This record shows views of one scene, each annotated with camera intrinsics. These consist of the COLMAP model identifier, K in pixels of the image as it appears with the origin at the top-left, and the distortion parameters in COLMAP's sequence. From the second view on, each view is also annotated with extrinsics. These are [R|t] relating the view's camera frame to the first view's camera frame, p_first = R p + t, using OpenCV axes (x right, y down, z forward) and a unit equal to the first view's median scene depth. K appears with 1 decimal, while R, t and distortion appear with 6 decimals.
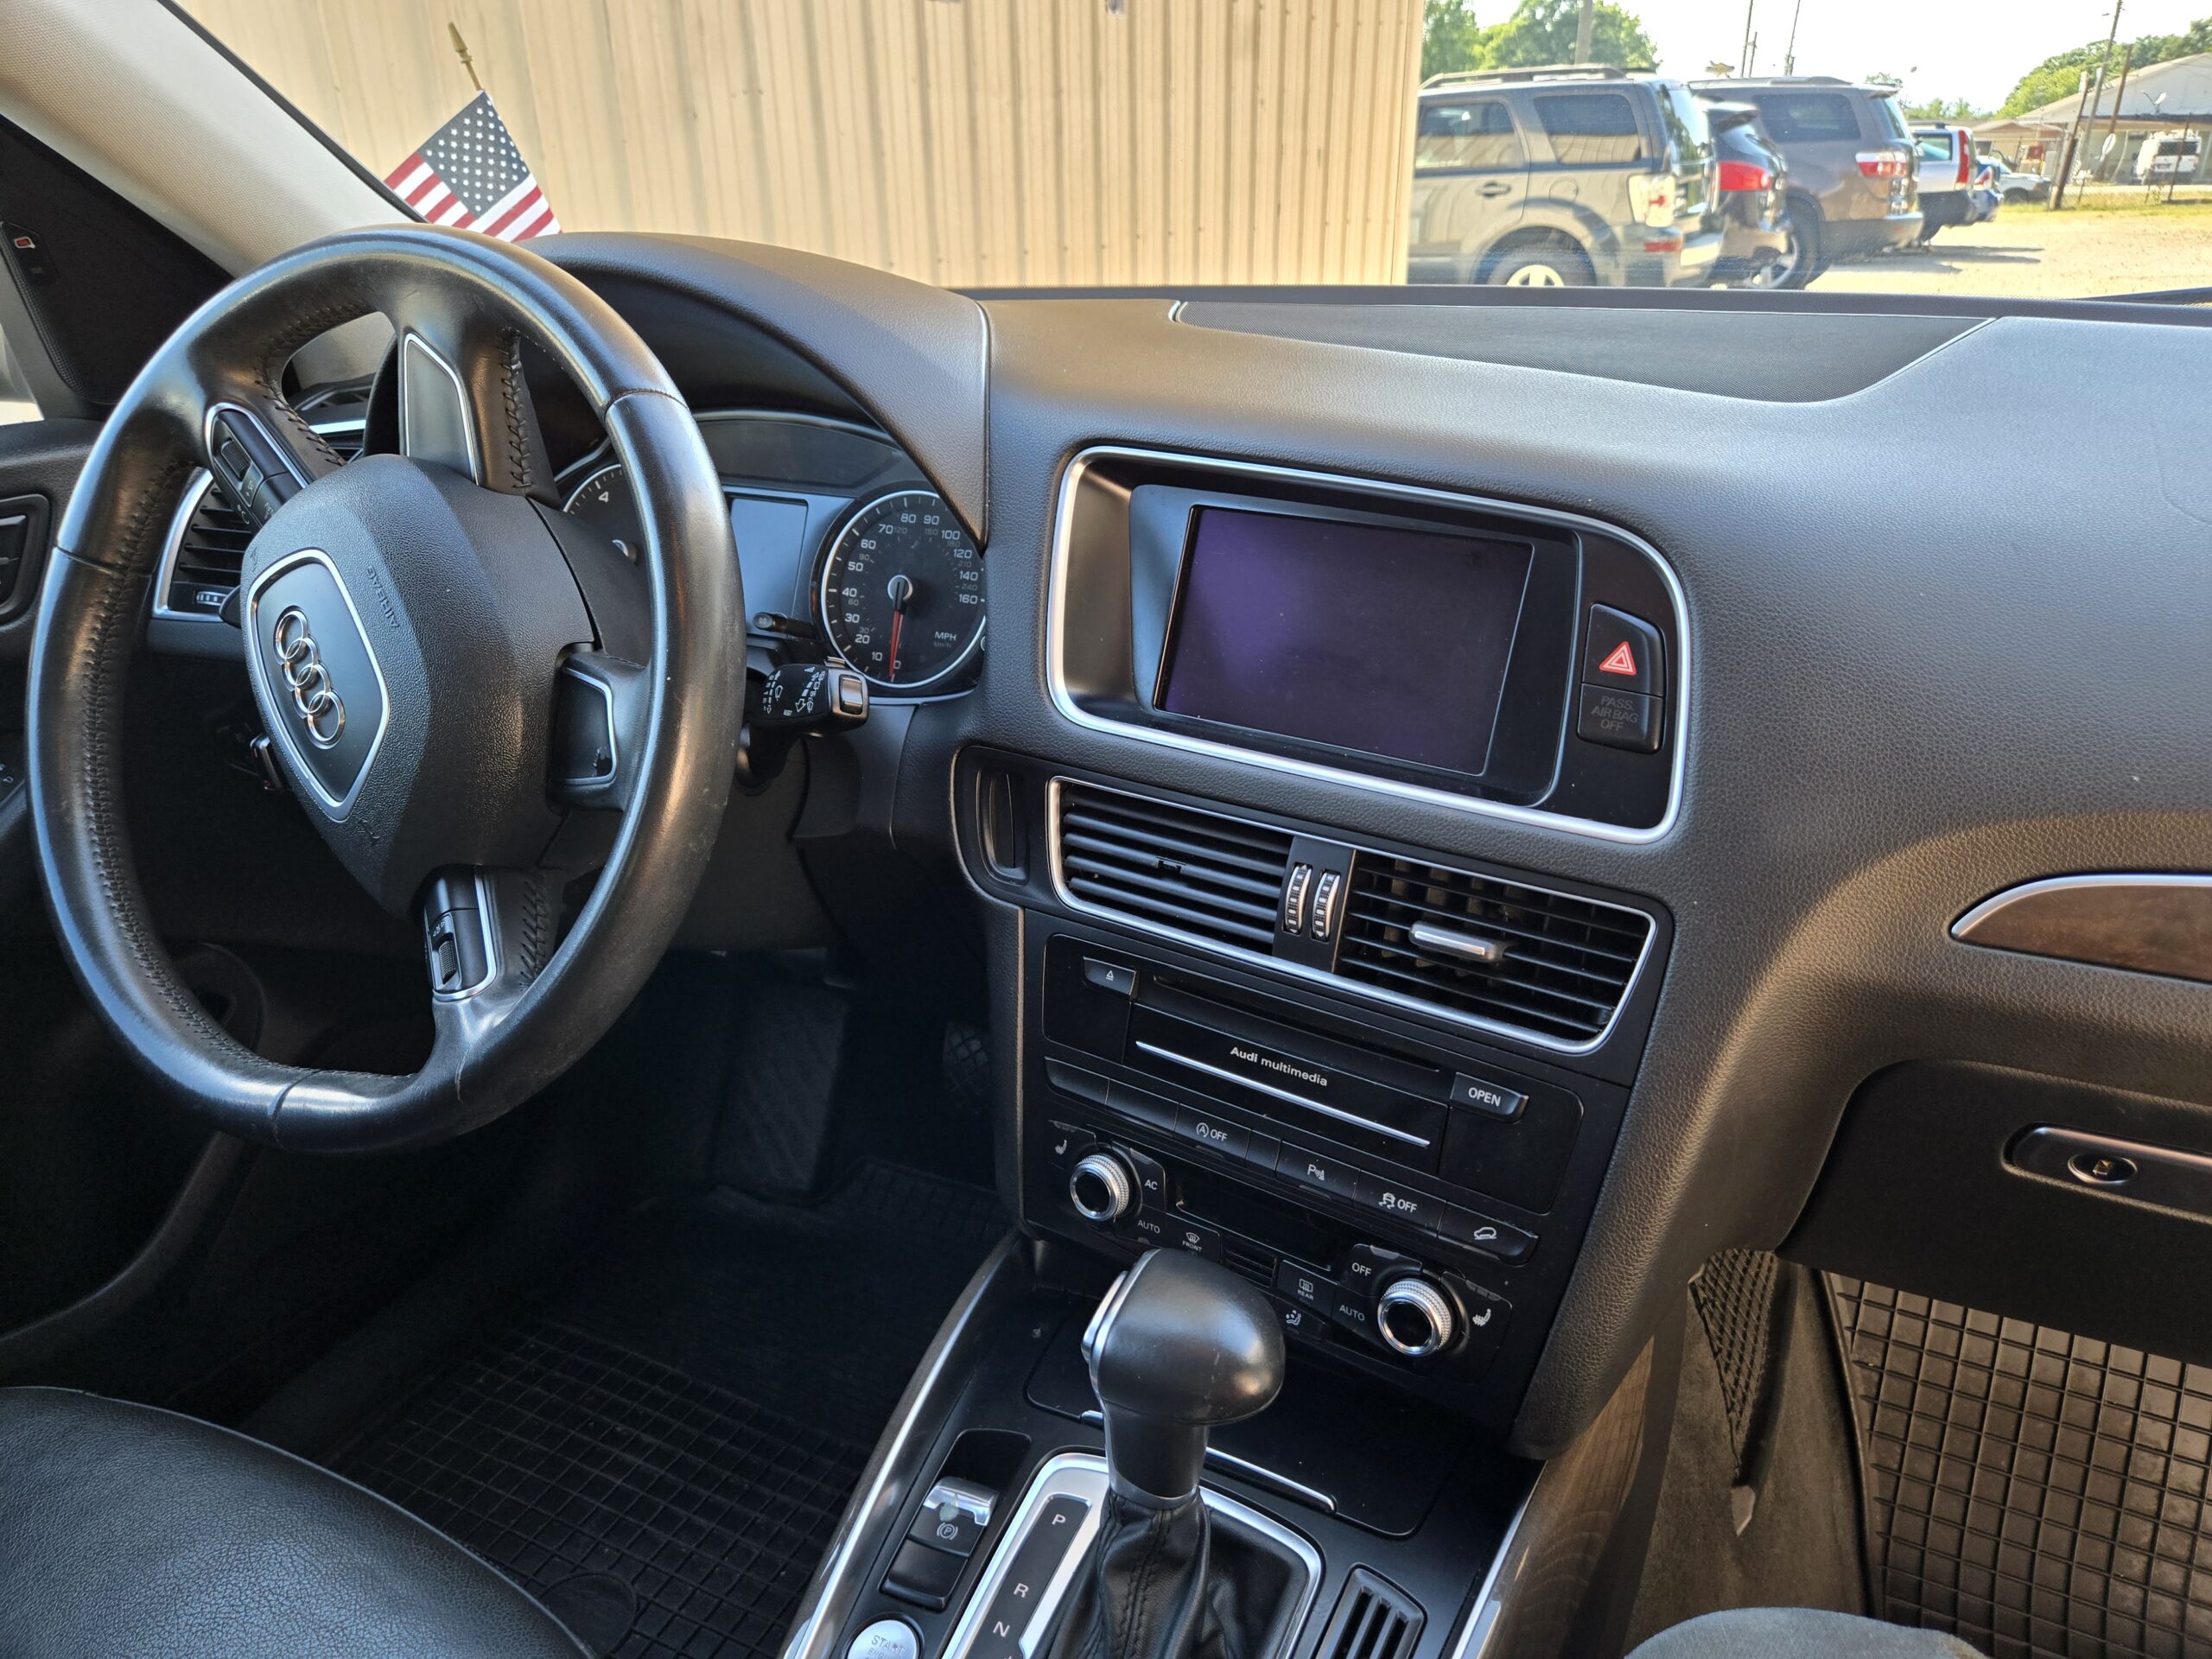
lens RADIAL K [[1499.7, 0, 1097.6], [0, 1499.7, 843.9], [0, 0, 1]] dist [0.074619, -0.067282]
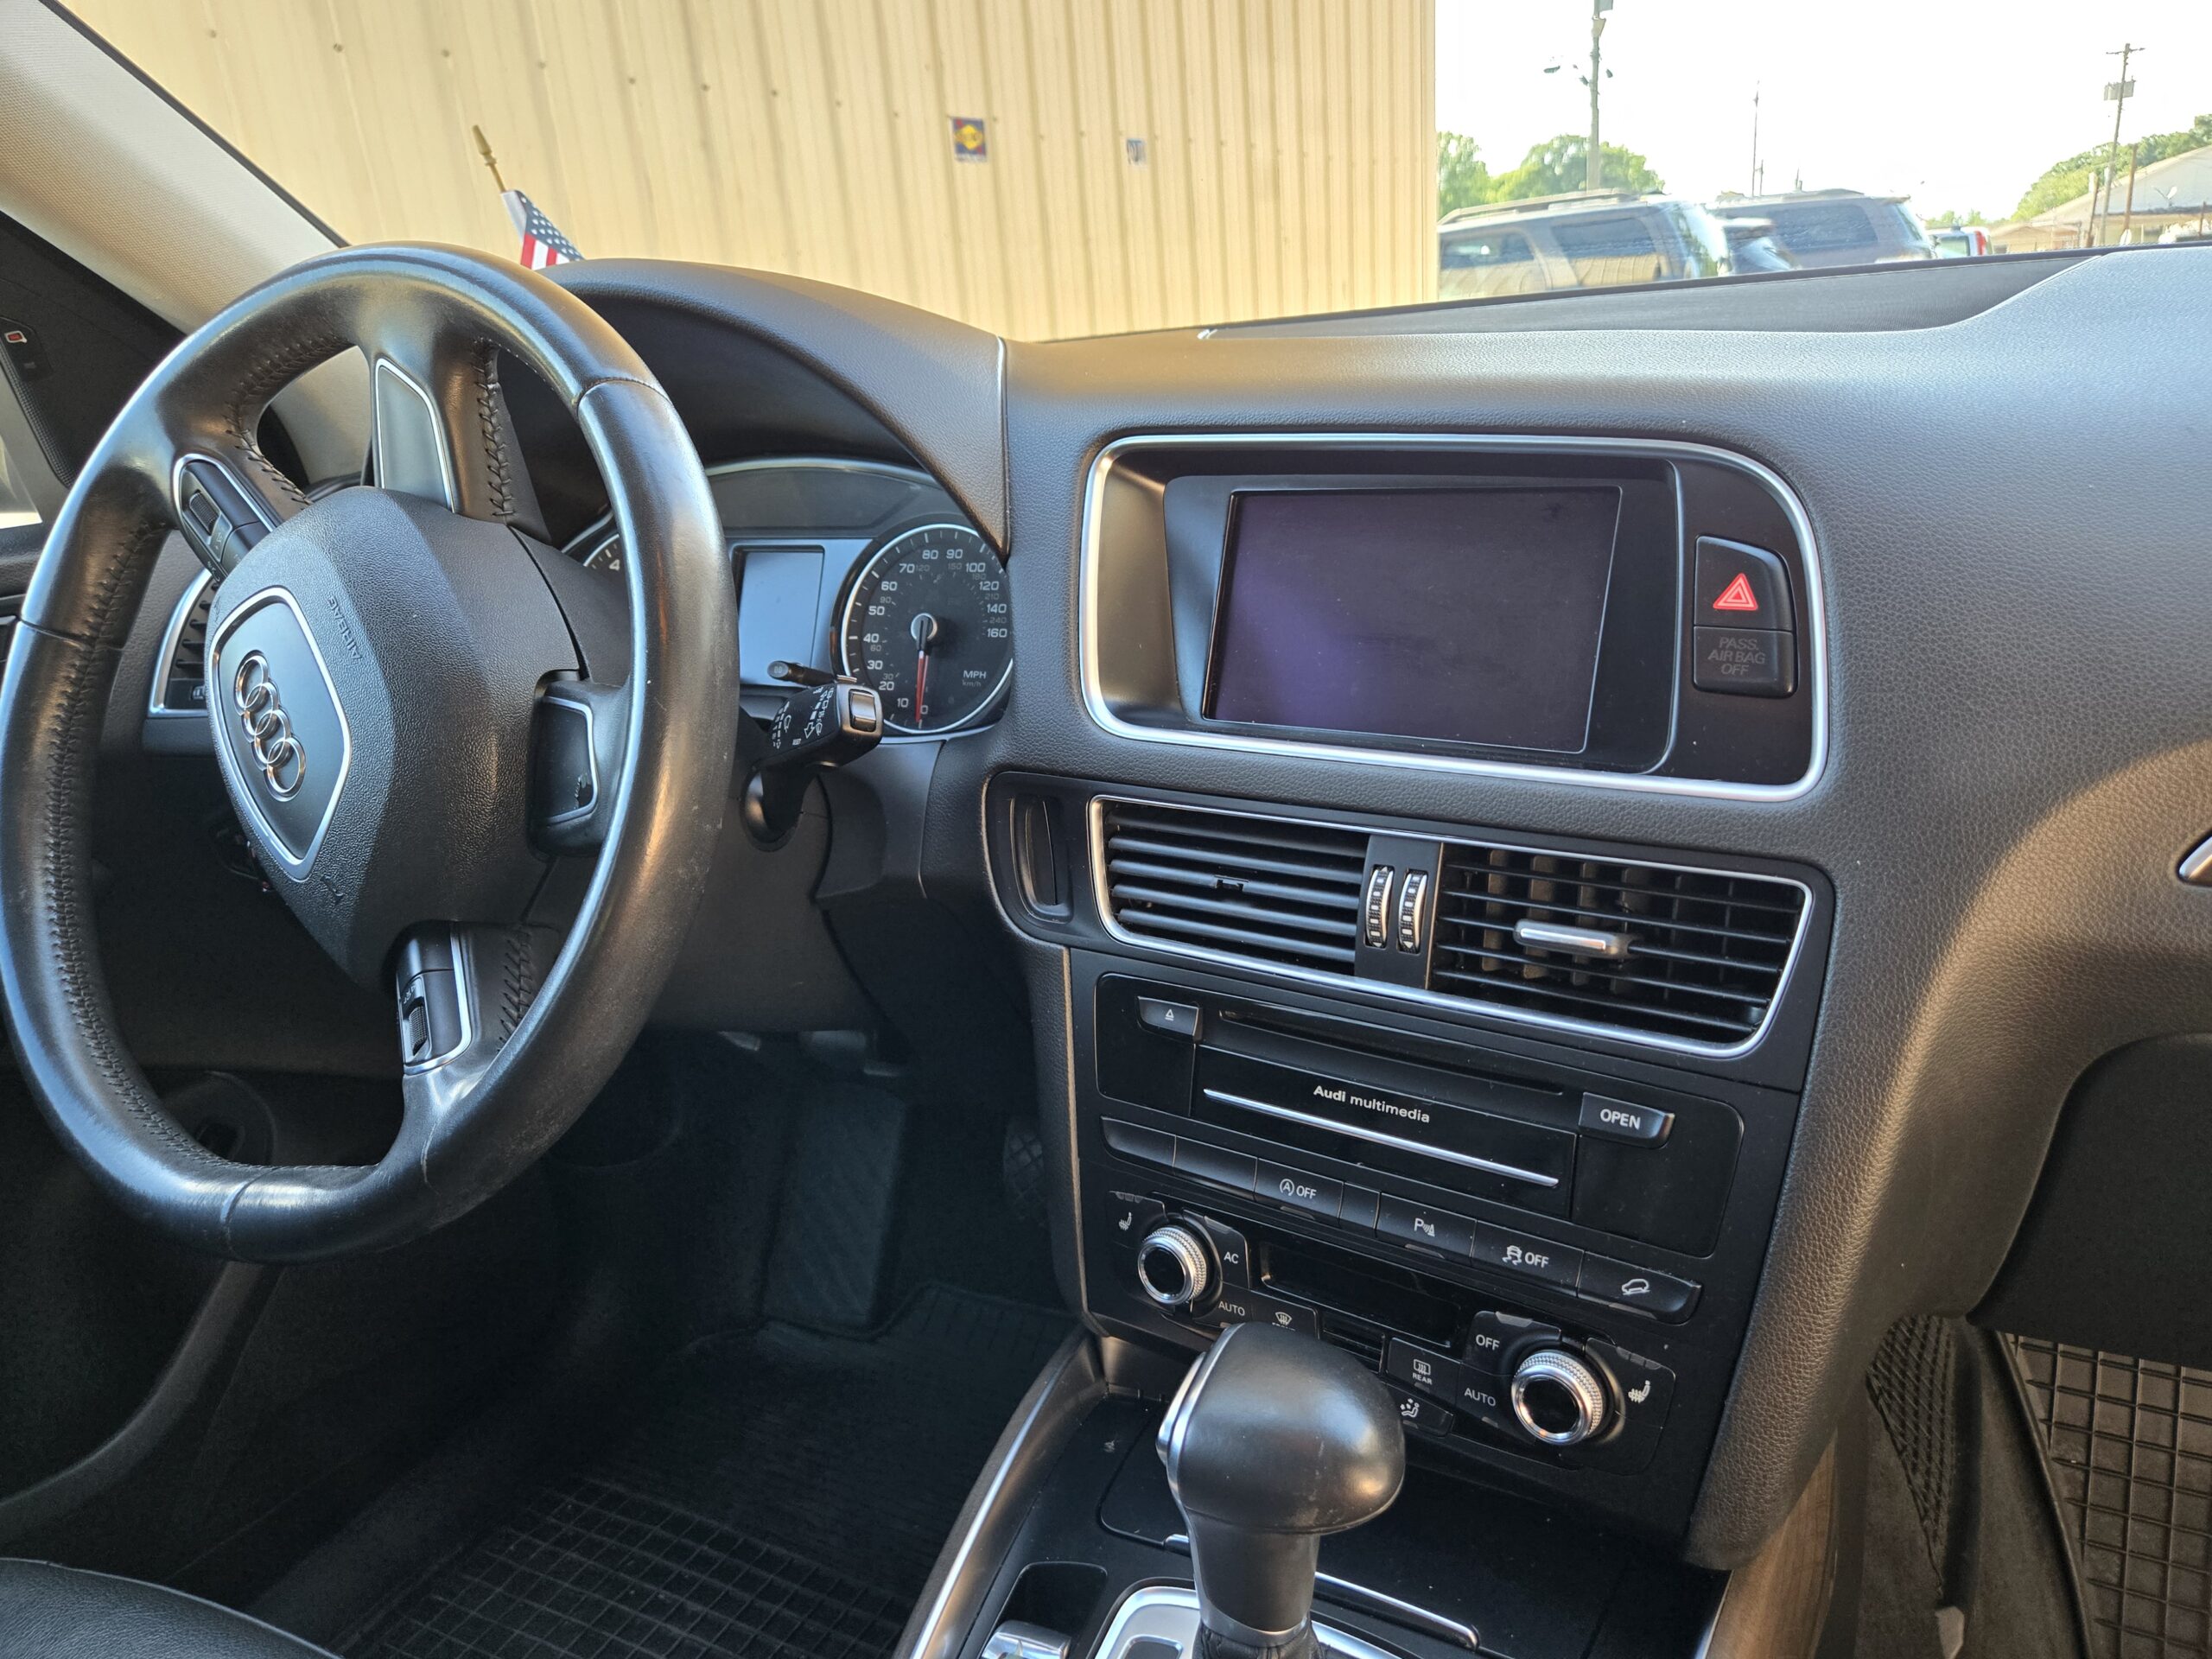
lens RADIAL K [[1500.2, 0, 1108.2], [0, 1500.2, 835.6], [0, 0, 1]] dist [0.071532, -0.066412]
pose [[0.997863, -0.055643, -0.034266, 0.008146], [0.052000, 0.993697, -0.099314, 0.067829], [0.039576, 0.097320, 0.994466, 0.115536]]
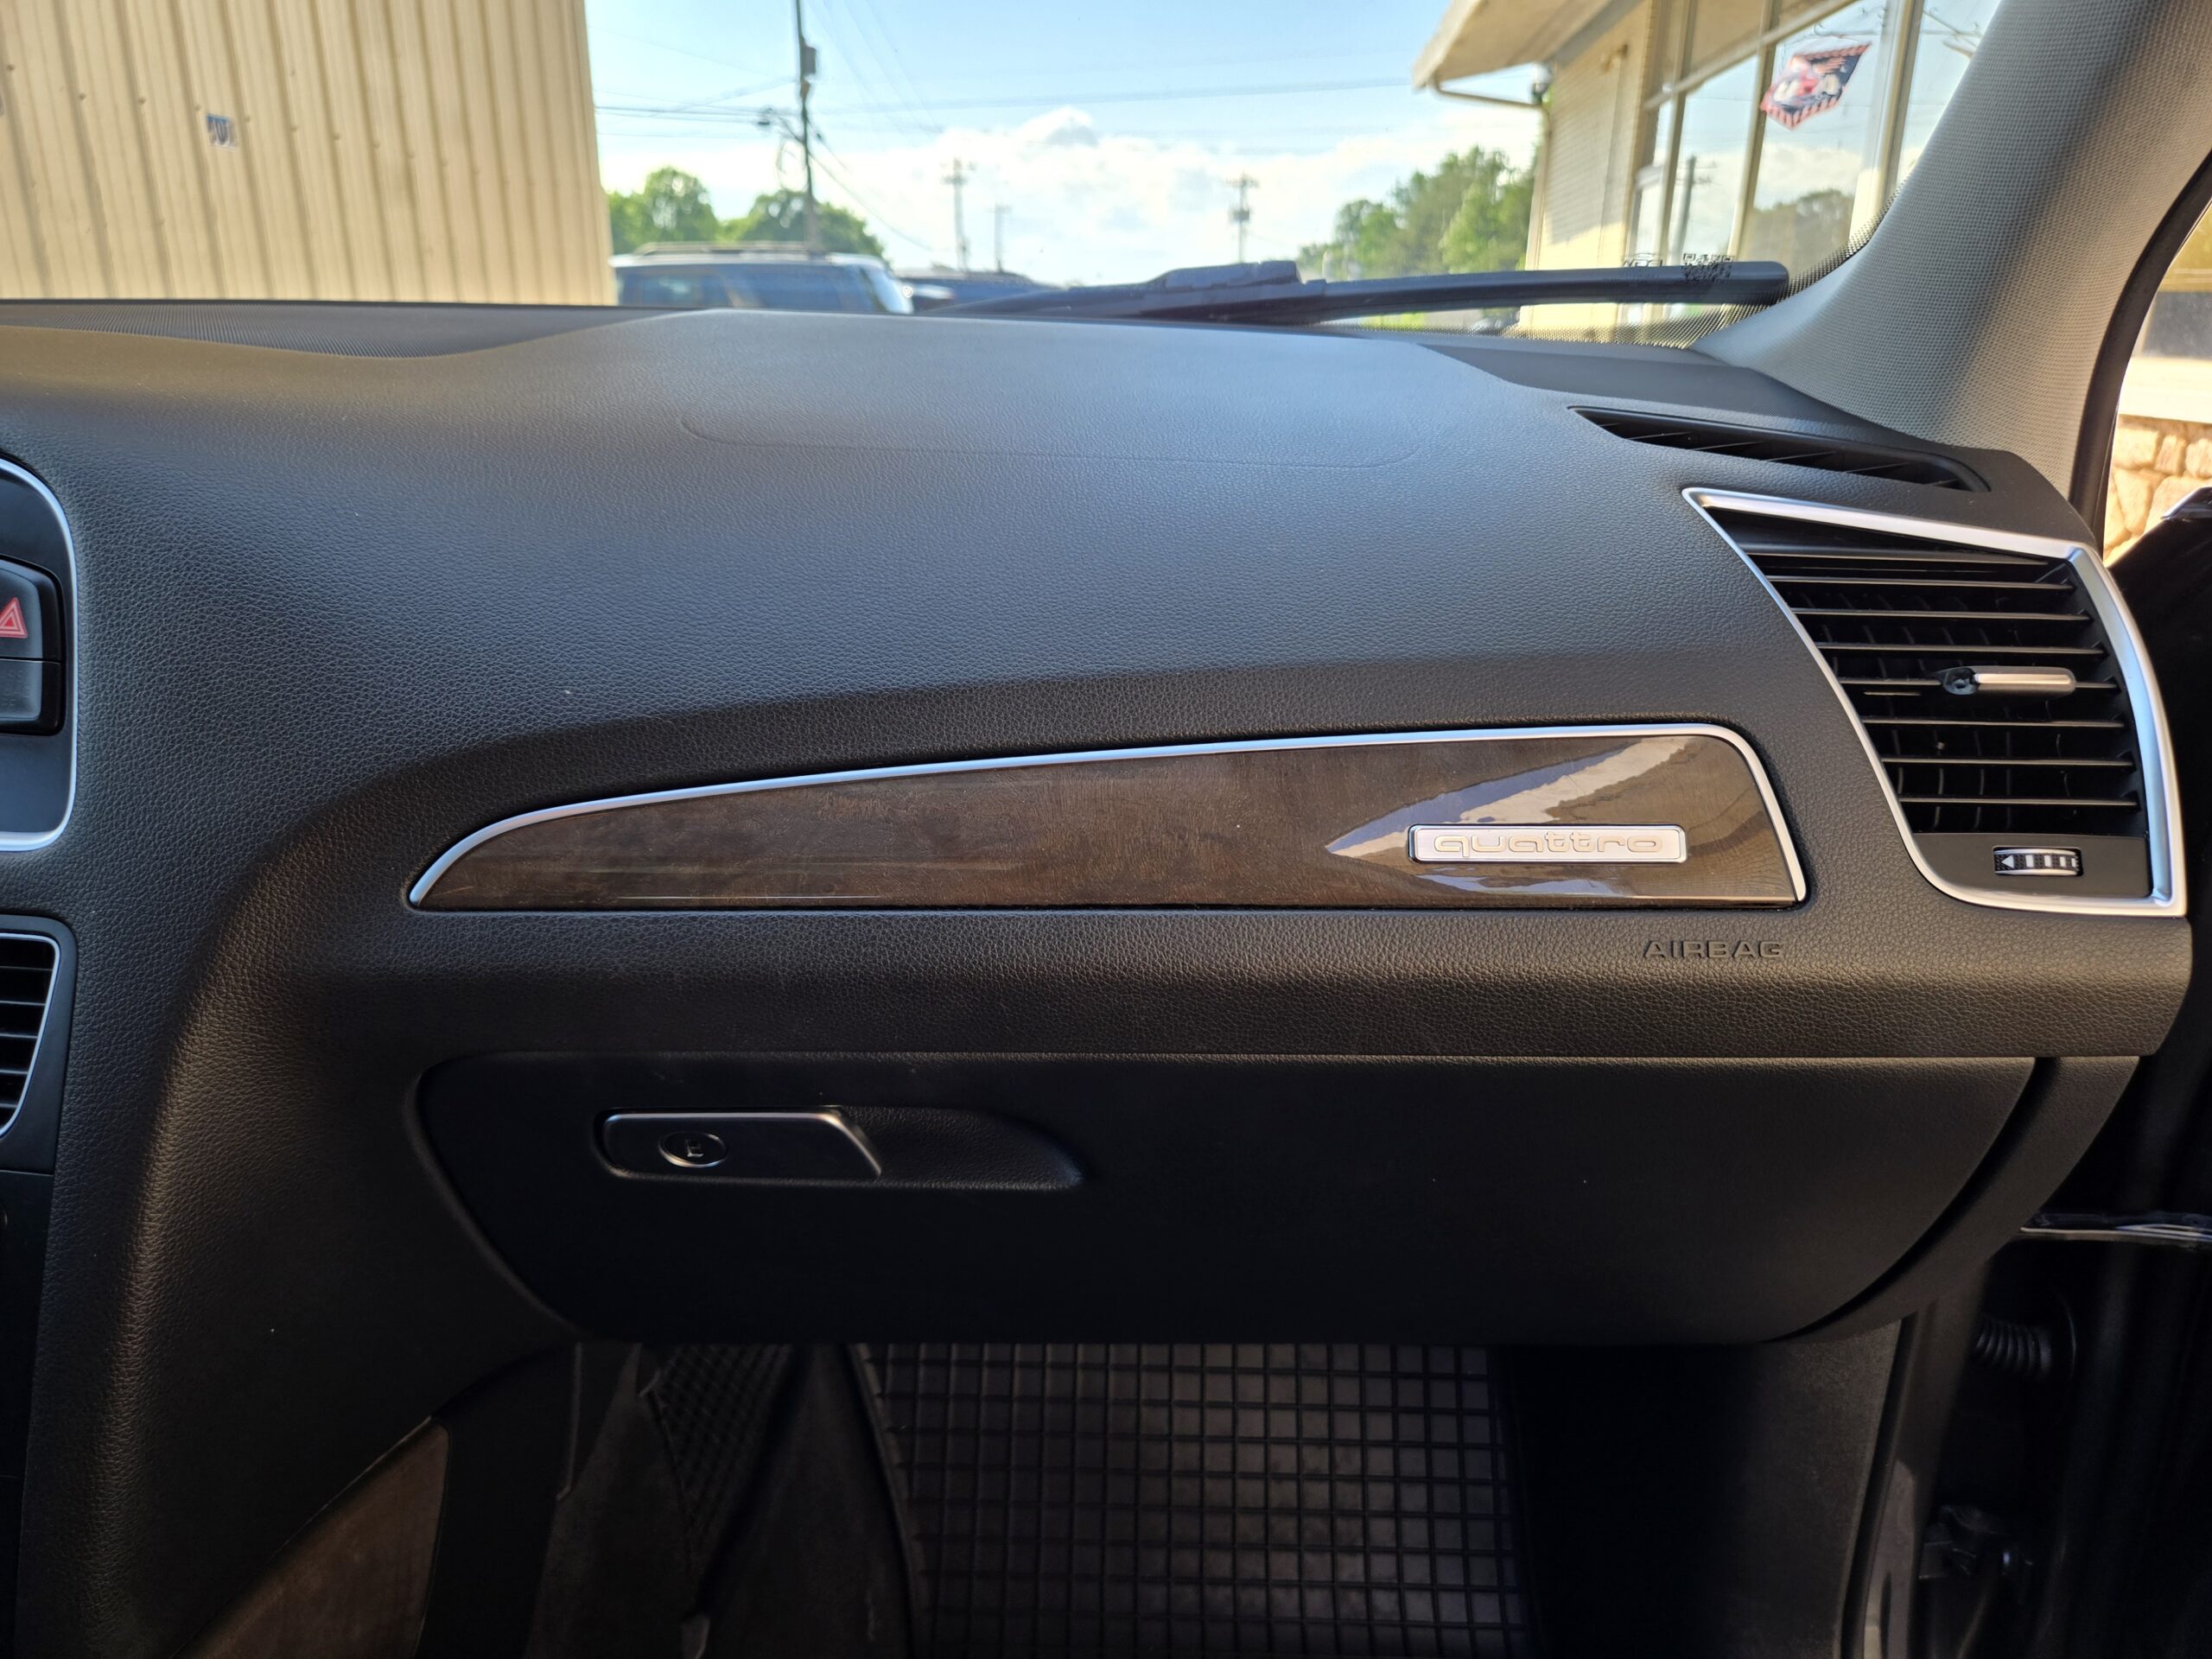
lens RADIAL K [[1509.9, 0, 1106.0], [0, 1509.9, 829.5], [0, 0, 1]] dist [0.069490, -0.067788]
pose [[0.903398, -0.113196, 0.413592, 0.426134], [0.159546, 0.984010, -0.079178, 0.111274], [-0.398016, 0.137516, 0.907013, 0.065551]]
